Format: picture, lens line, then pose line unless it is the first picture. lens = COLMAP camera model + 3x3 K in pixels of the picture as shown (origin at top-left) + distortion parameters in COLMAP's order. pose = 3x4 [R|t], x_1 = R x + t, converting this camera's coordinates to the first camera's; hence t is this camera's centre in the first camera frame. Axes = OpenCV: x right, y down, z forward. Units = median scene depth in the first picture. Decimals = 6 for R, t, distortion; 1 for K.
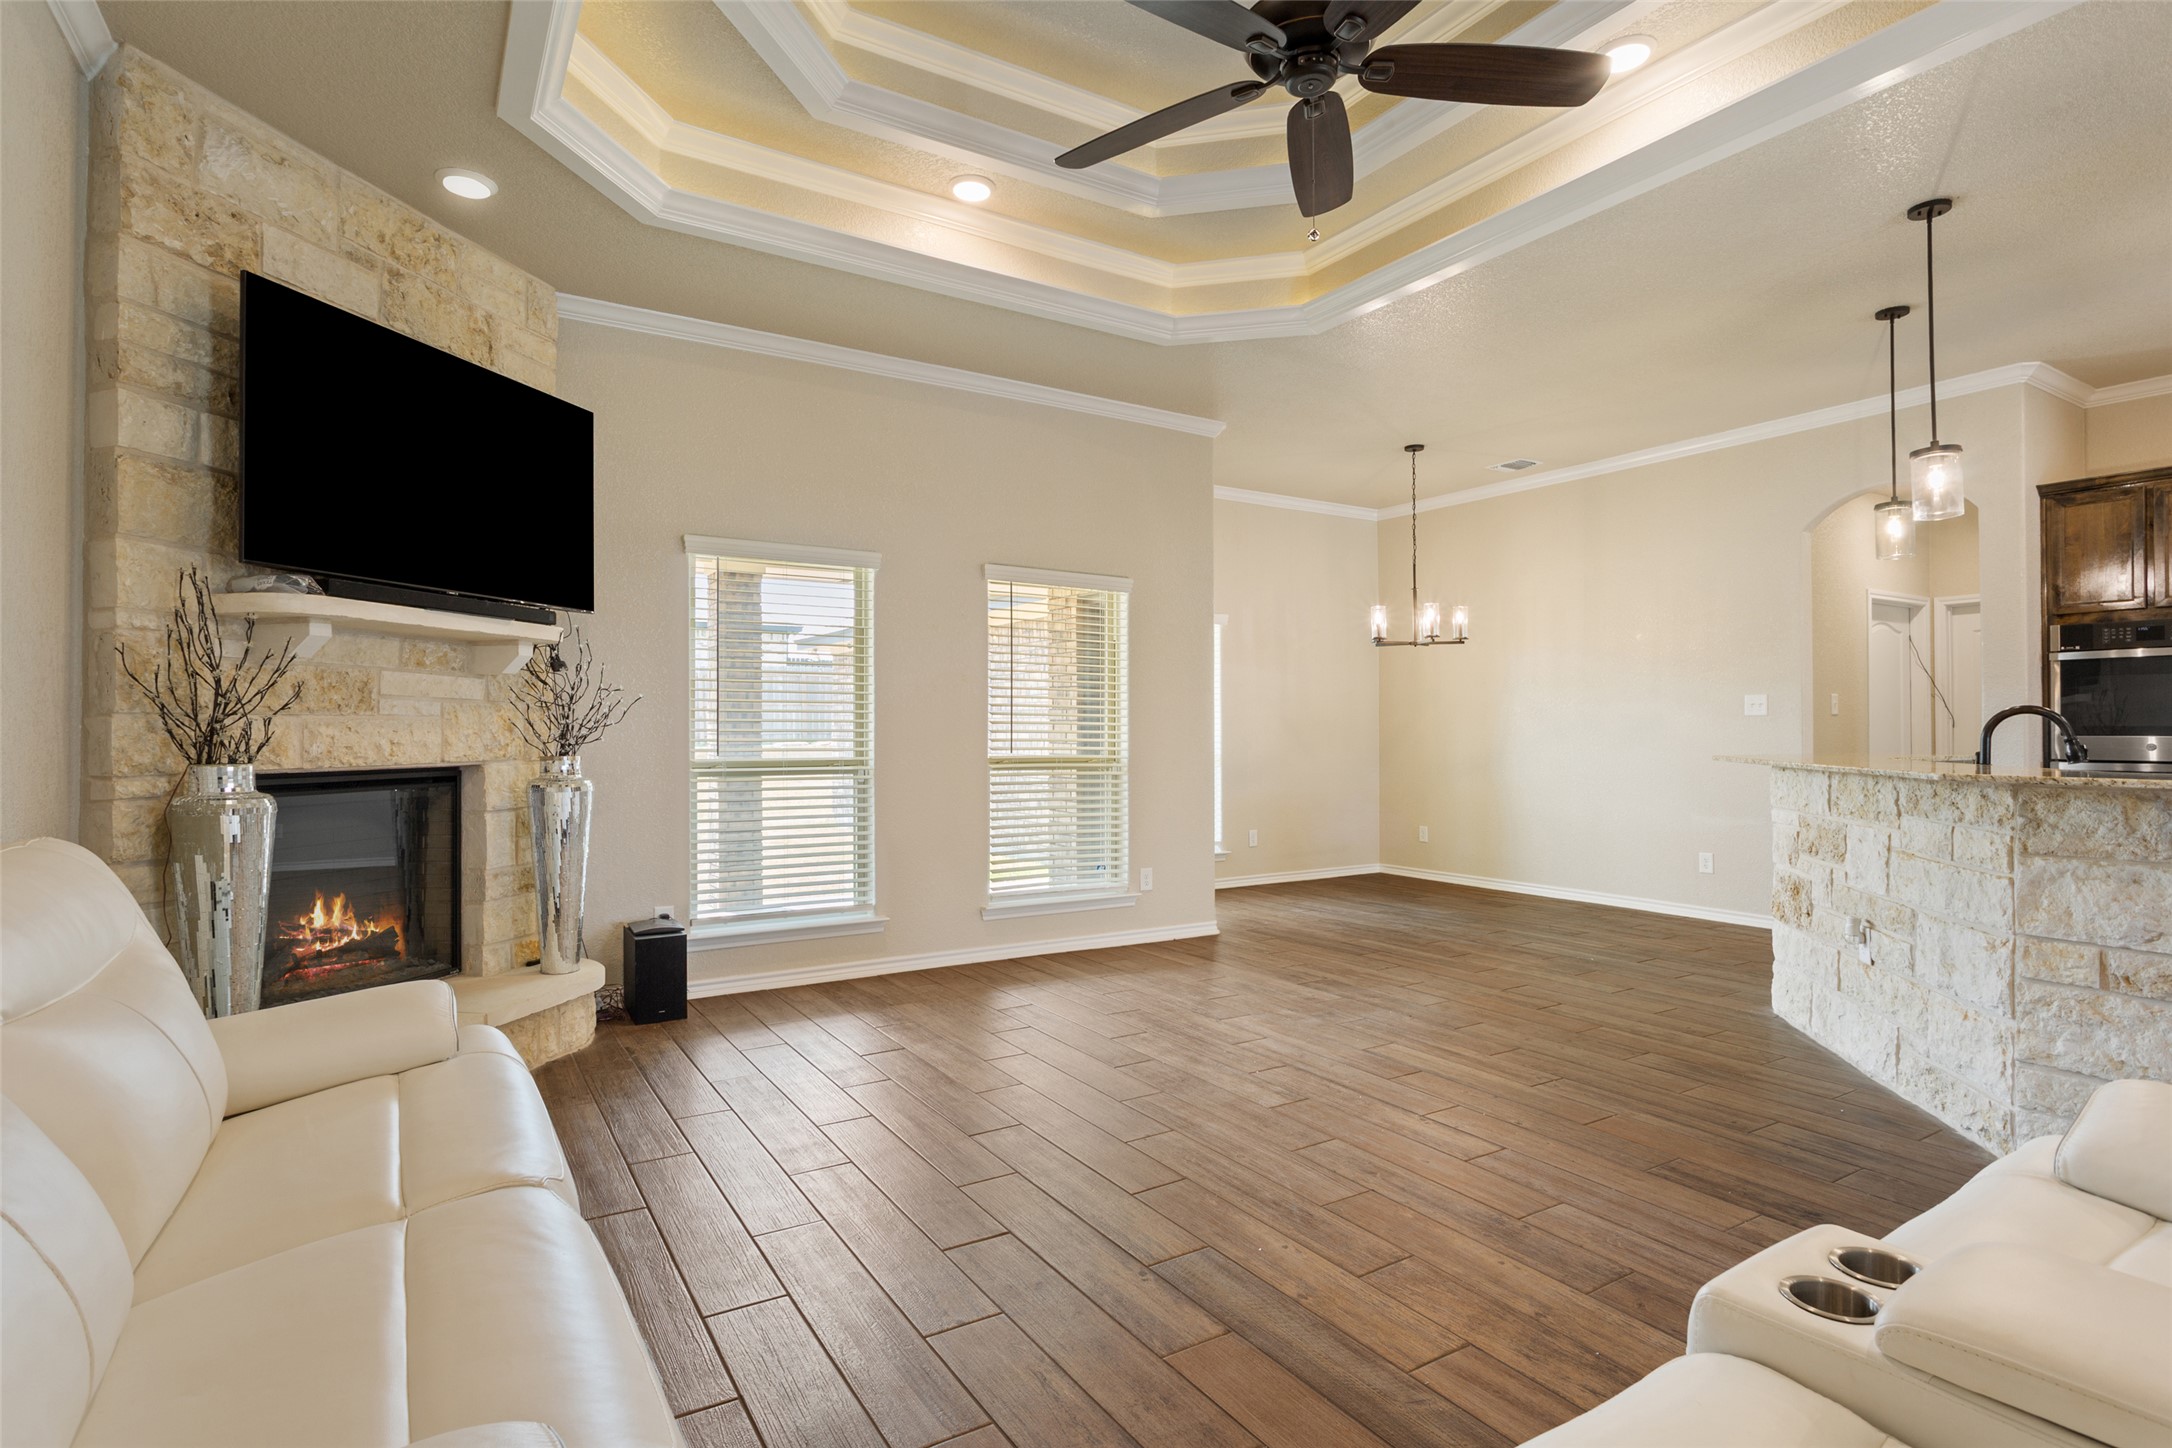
lens RADIAL K [[1047.1, 0, 1087.5], [0, 1047.1, 732.1], [0, 0, 1]] dist [-0.007836, 0.000319]
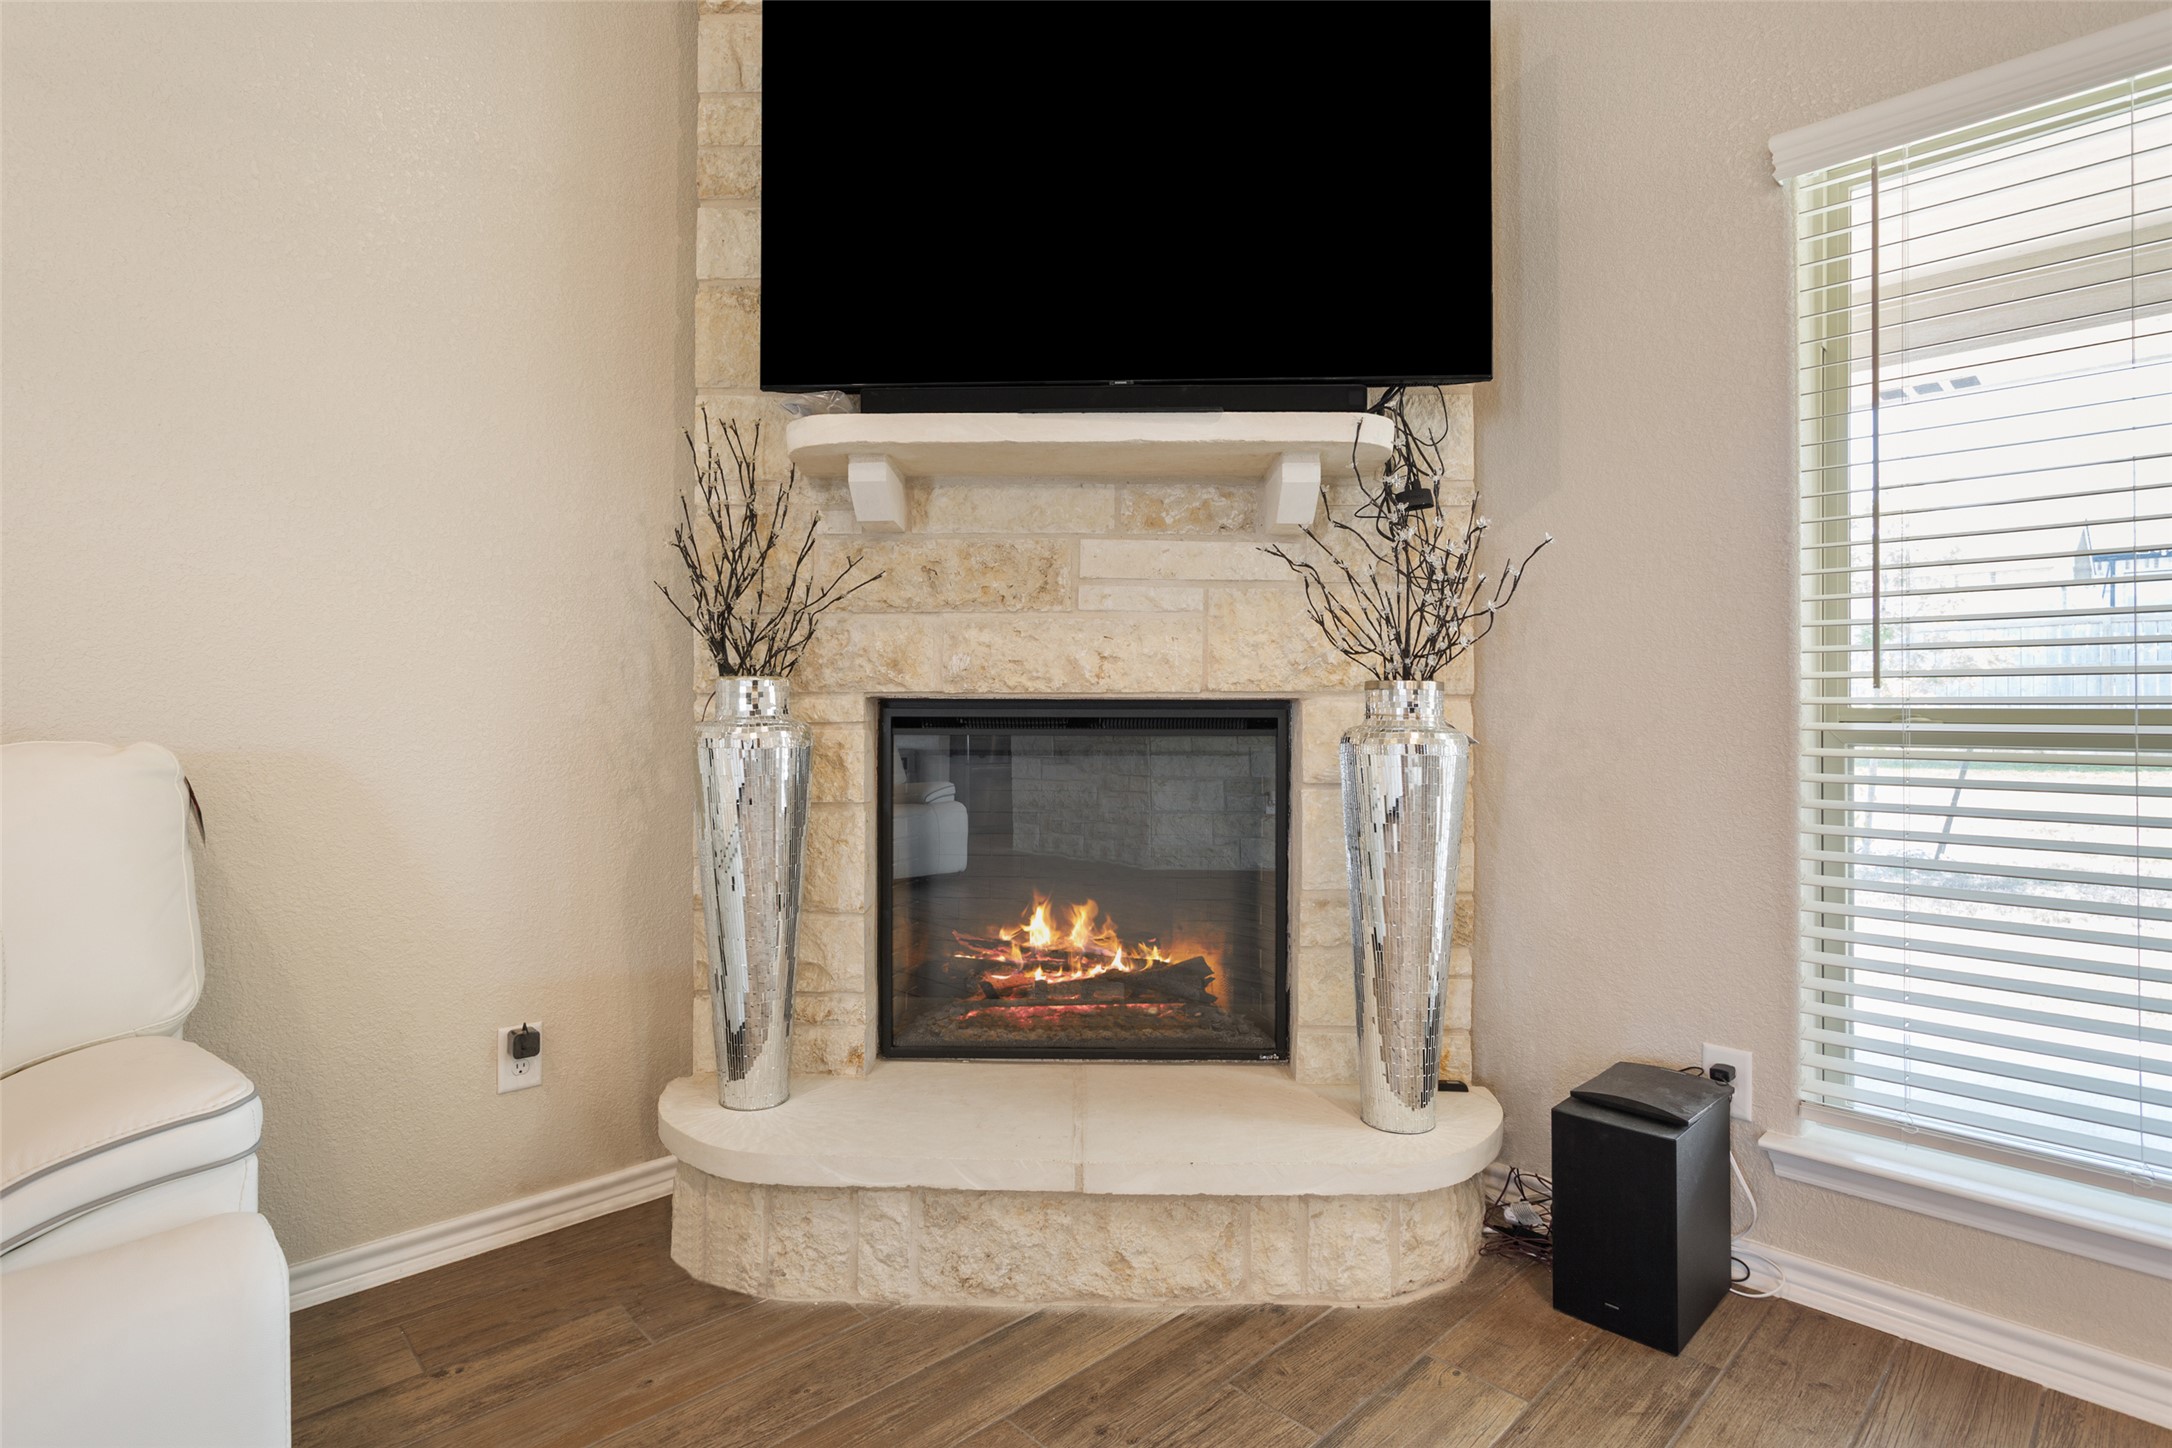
lens RADIAL K [[1088.0, 0, 1080.5], [0, 1088.0, 712.1], [0, 0, 1]] dist [-0.016547, 0.000866]
pose [[0.205498, -0.002719, -0.978654, -0.044885], [-0.003357, 0.999988, -0.003483, 0.046068], [0.978652, 0.004001, 0.205486, 0.868446]]
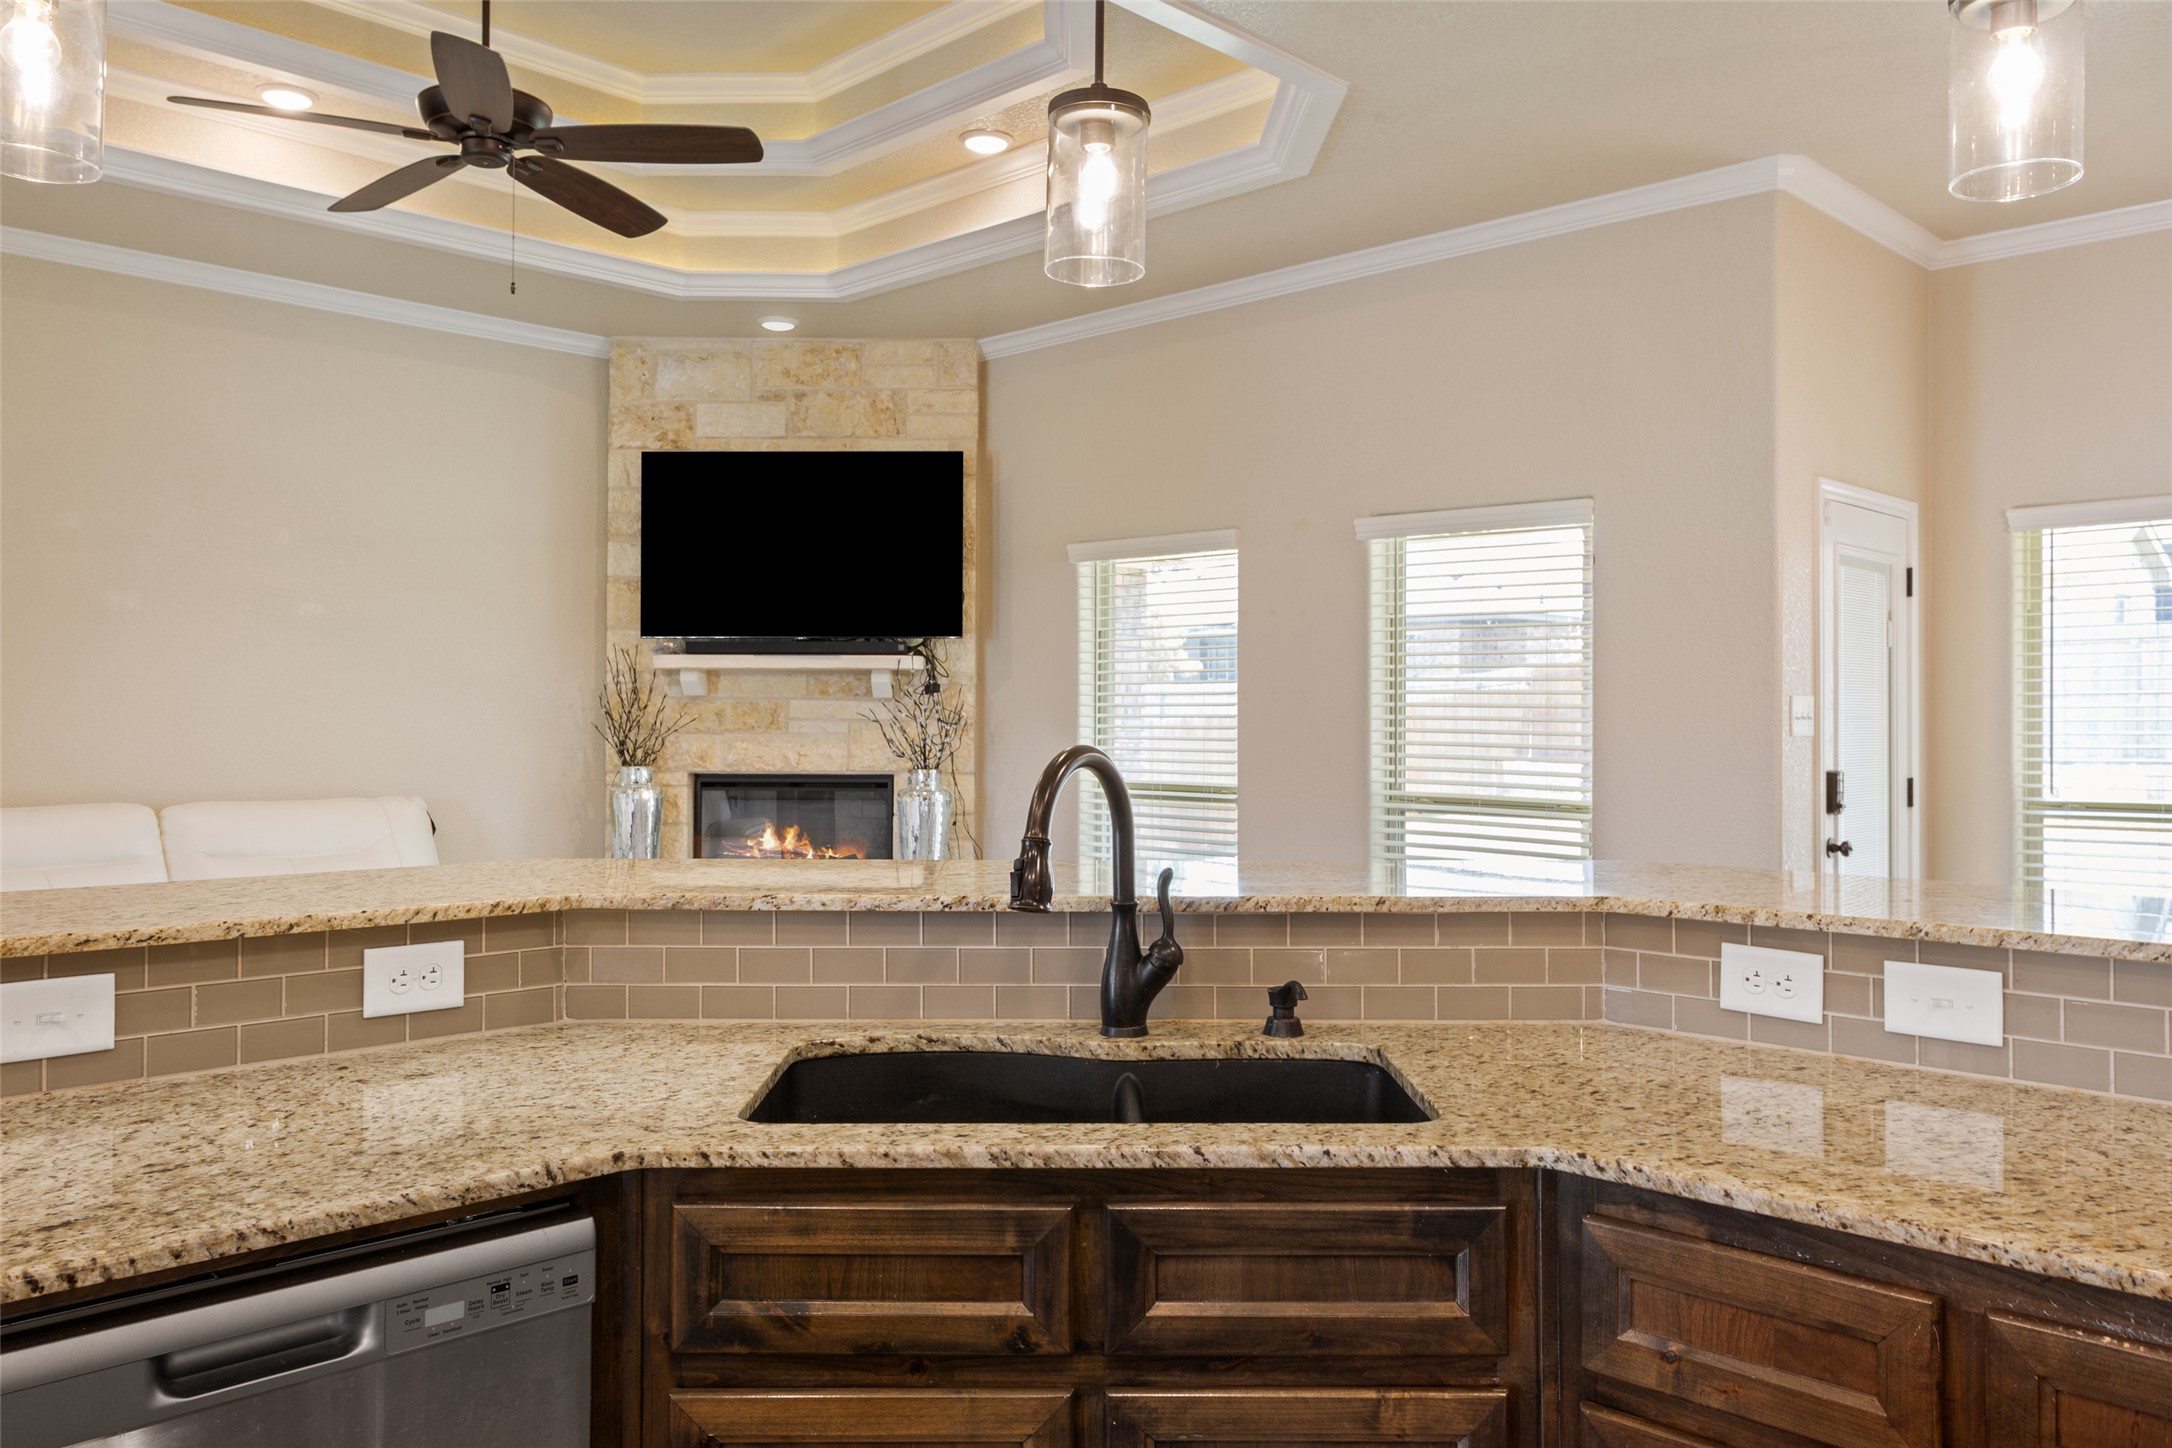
lens RADIAL K [[1659.2, 0, 1093.9], [0, 1659.2, 715.5], [0, 0, 1]] dist [0.008372, -0.001483]
pose [[0.242071, -0.000761, -0.970258, 1.461609], [-0.006980, 0.999972, -0.002526, -0.036391], [0.970233, 0.007384, 0.242059, 0.865569]]
